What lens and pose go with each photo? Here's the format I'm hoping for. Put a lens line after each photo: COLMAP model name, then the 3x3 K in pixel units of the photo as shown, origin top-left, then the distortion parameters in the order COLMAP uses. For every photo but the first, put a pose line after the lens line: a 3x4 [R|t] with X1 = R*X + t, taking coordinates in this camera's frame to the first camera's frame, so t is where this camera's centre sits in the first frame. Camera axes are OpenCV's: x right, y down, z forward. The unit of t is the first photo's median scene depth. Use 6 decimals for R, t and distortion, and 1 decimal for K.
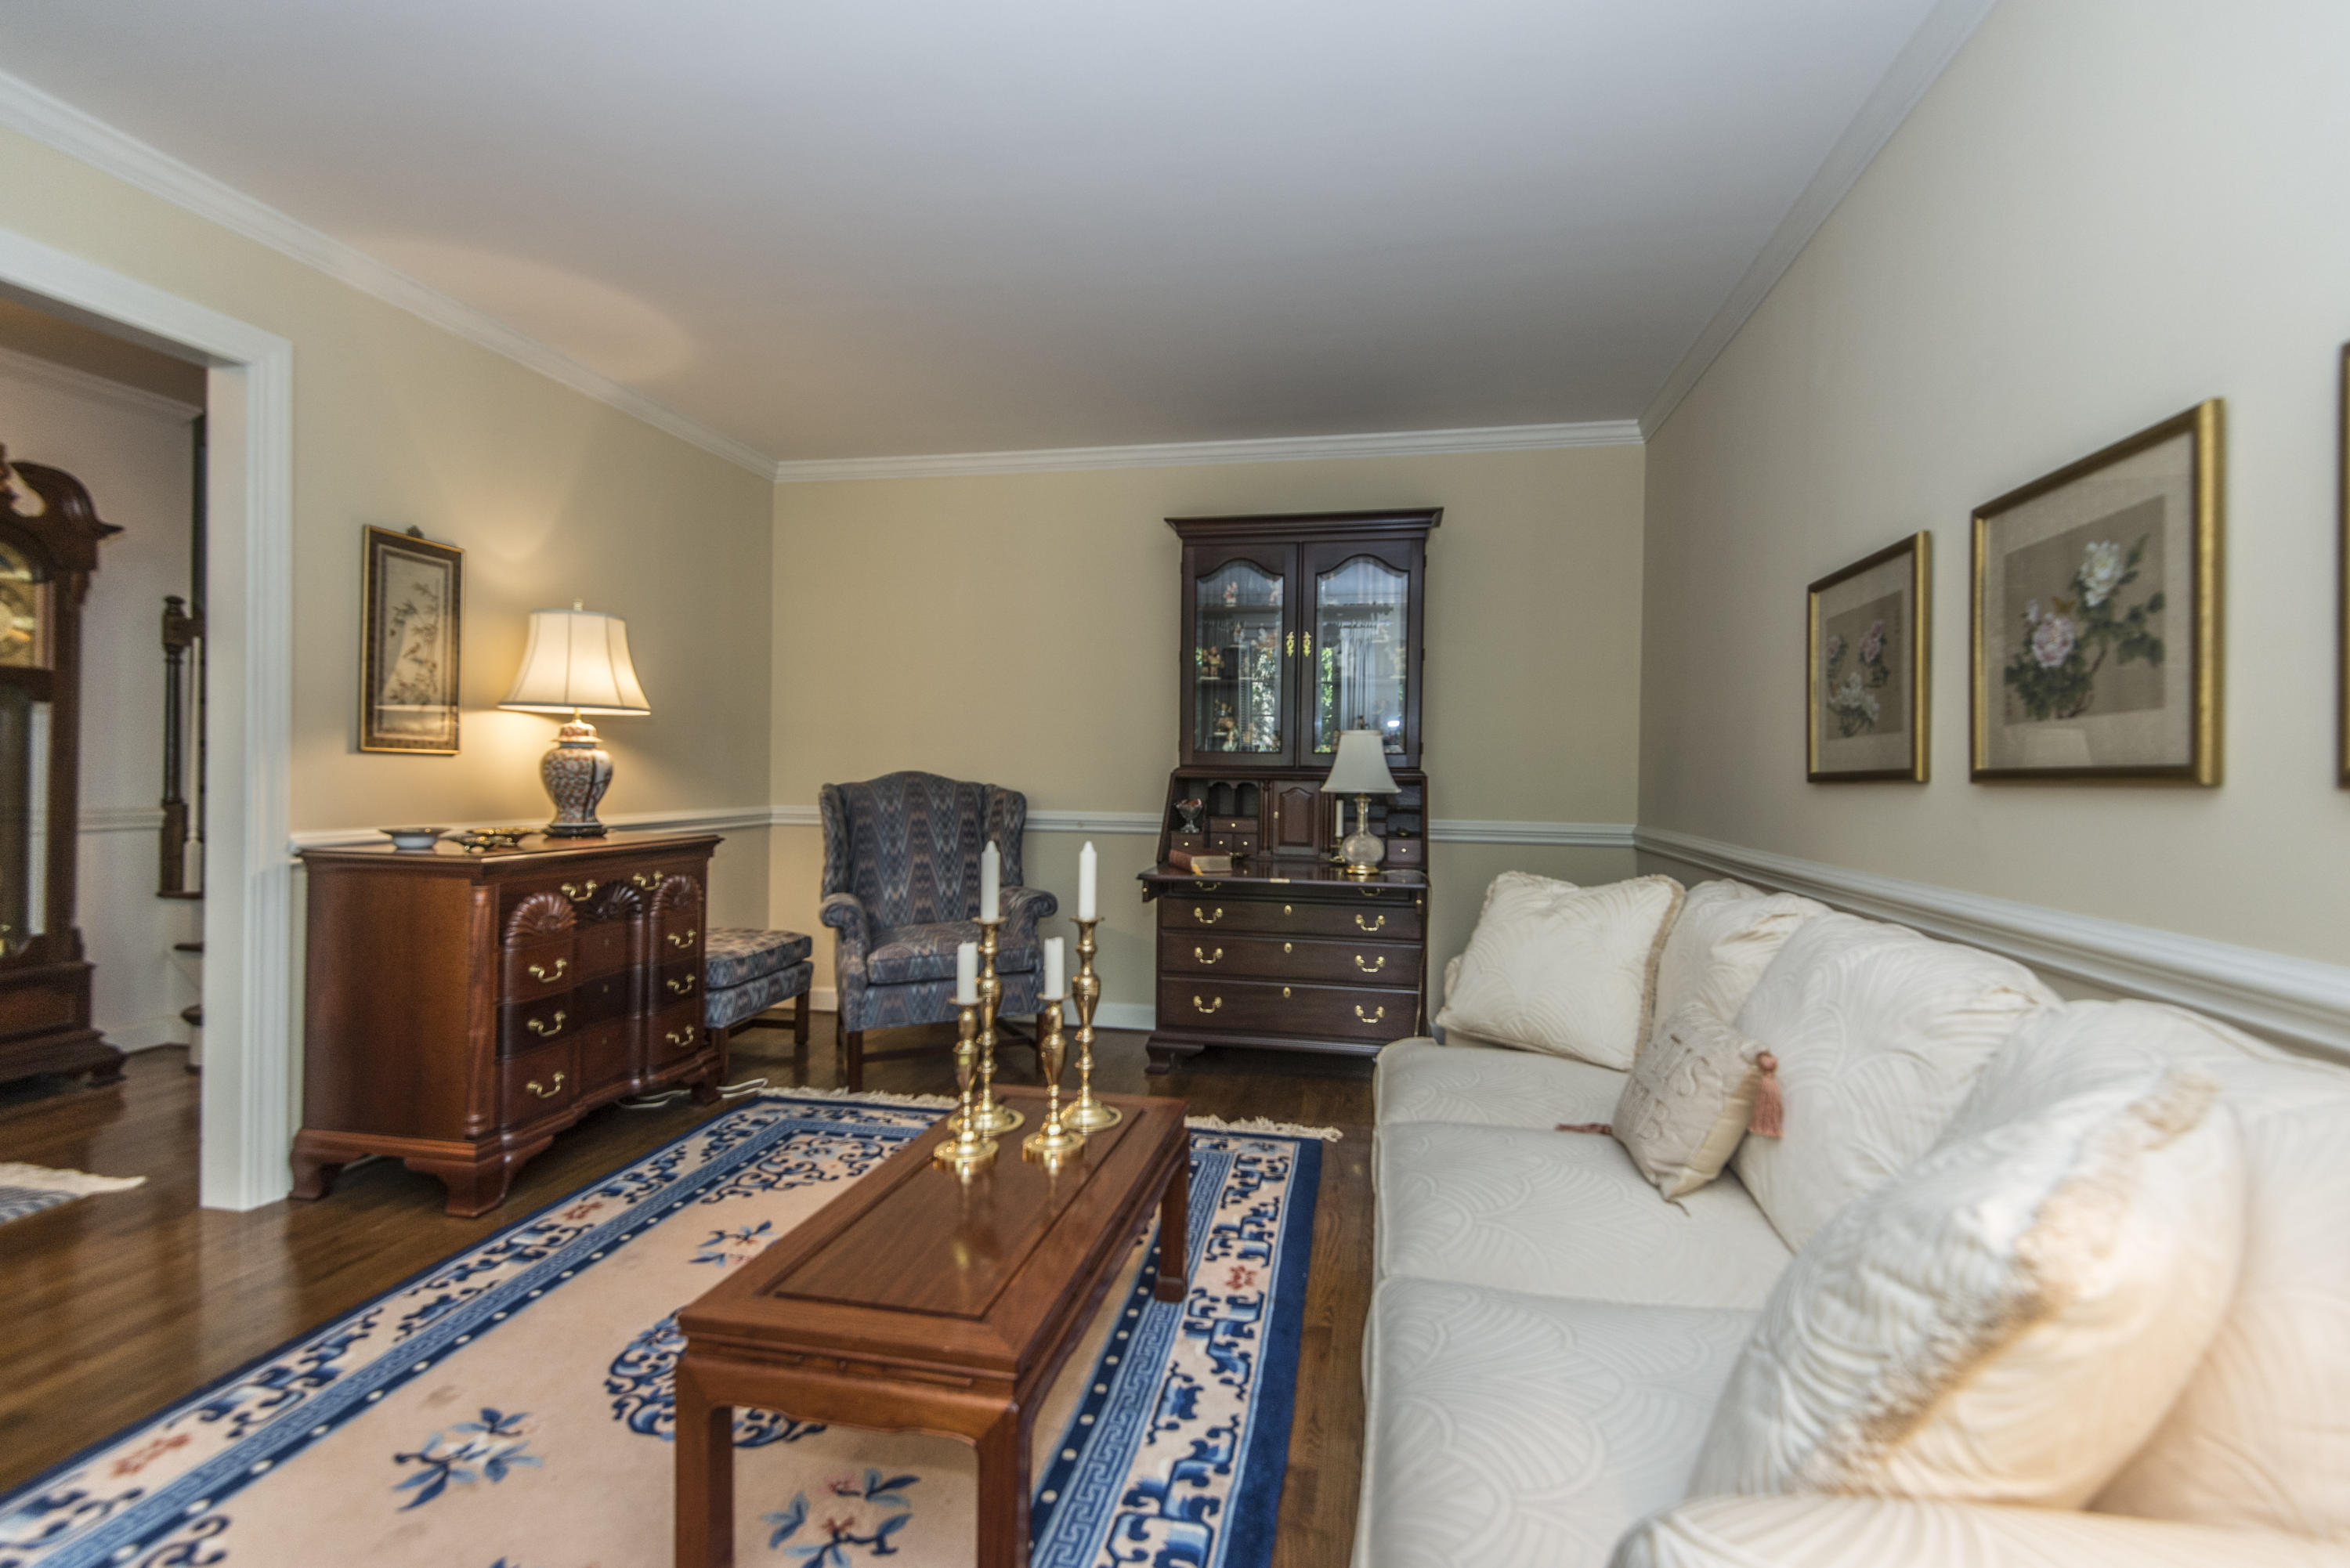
lens RADIAL K [[1057.4, 0, 1187.4], [0, 1057.4, 763.5], [0, 0, 1]] dist [0.022314, -0.010829]
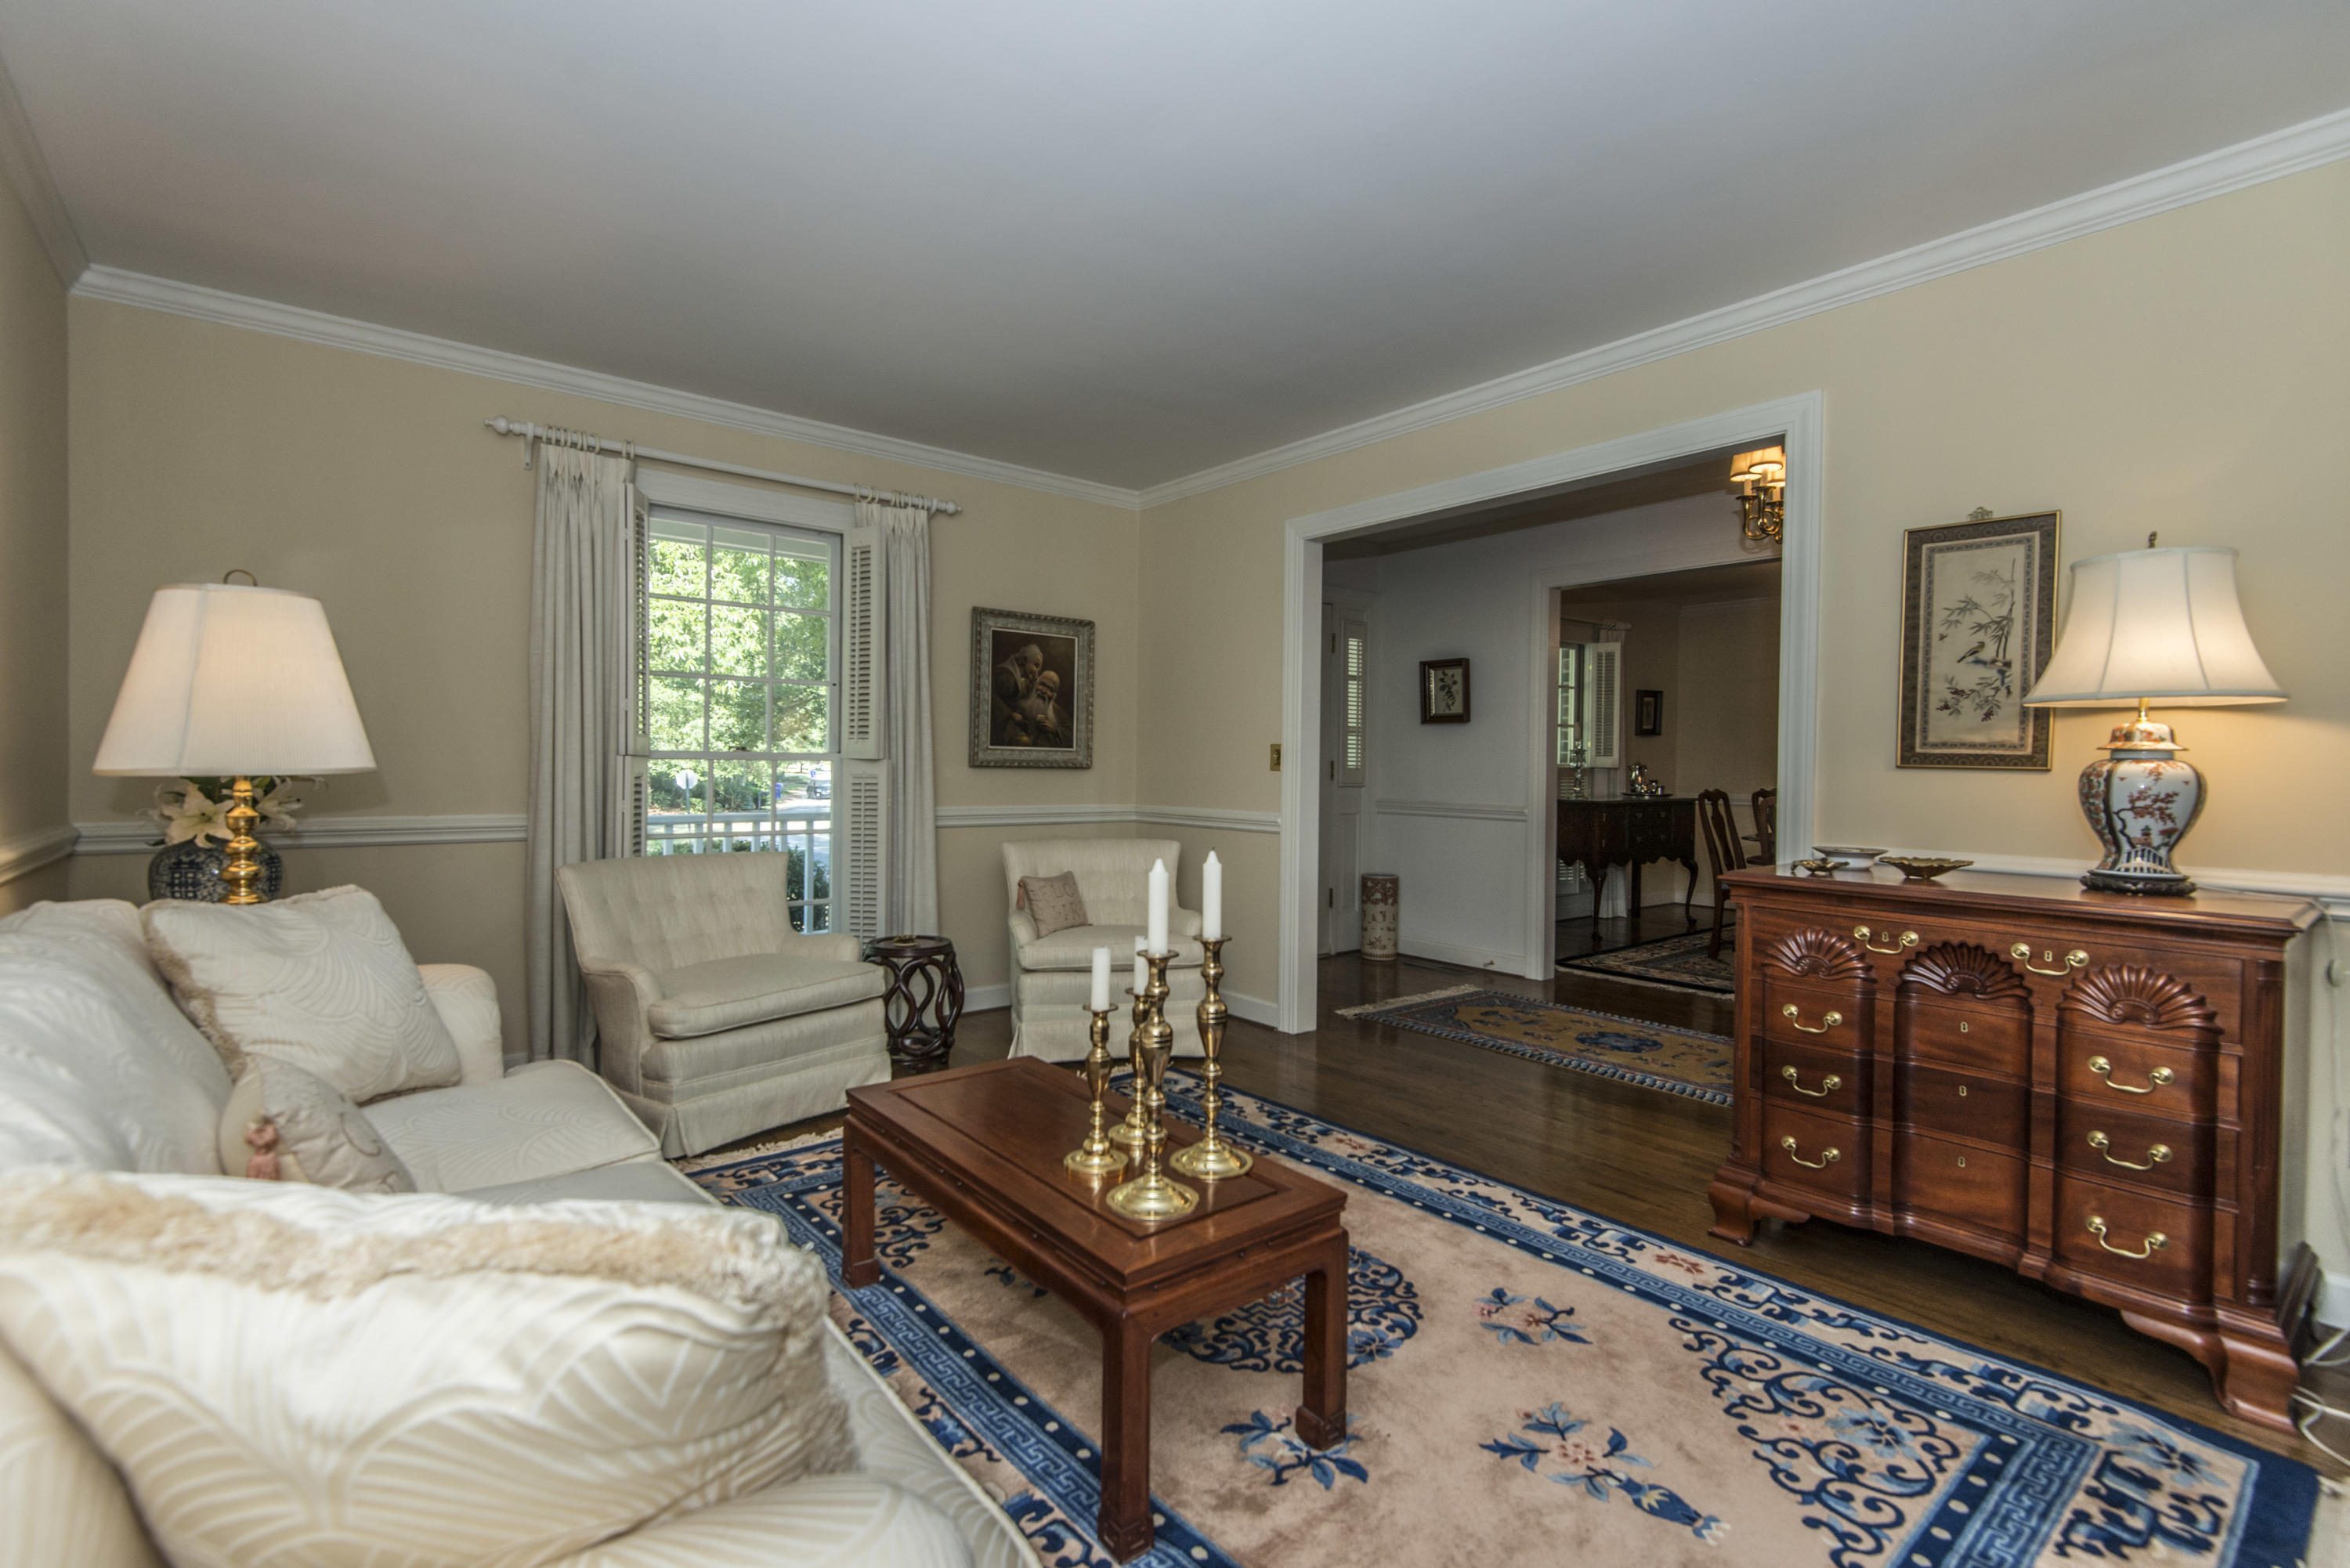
lens RADIAL K [[1057.4, 0, 1163.4], [0, 1057.4, 778.3], [0, 0, 1]] dist [0.022314, -0.010829]
pose [[-0.637397, -0.004221, -0.770524, 0.382615], [-0.015015, 0.999863, 0.006943, 0.001057], [0.770389, 0.015995, -0.637374, 1.104584]]
